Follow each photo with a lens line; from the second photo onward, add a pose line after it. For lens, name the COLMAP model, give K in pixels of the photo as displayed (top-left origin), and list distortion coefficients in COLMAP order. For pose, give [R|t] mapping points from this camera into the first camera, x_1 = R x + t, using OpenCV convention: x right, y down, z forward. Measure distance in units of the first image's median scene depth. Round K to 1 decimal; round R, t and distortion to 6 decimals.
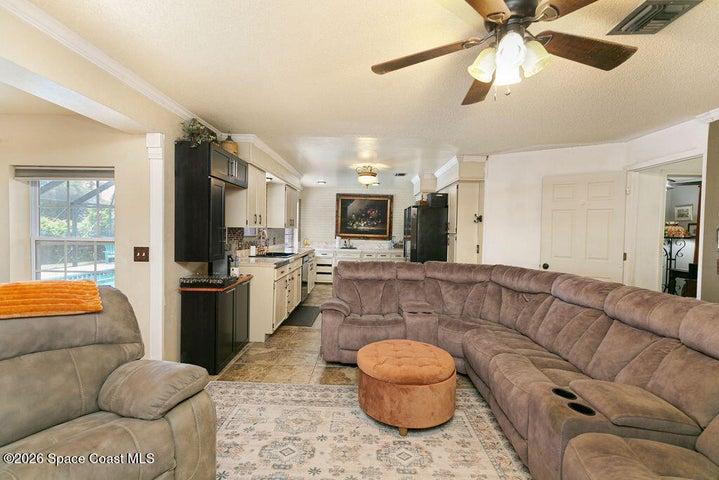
lens RADIAL K [[326.9, 0, 359.5], [0, 326.9, 240.0], [0, 0, 1]] dist [0.001968, 0.000191]
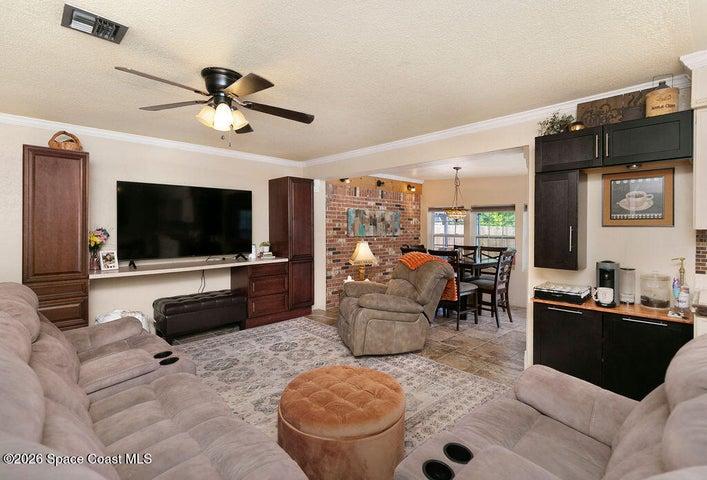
lens RADIAL K [[343.1, 0, 353.1], [0, 343.1, 228.5], [0, 0, 1]] dist [0.001562, 0.000305]
pose [[-0.714276, -0.021566, -0.699531, 0.199956], [-0.039267, 0.999186, 0.009291, -0.009841], [0.698761, 0.034105, -0.714541, 0.455875]]
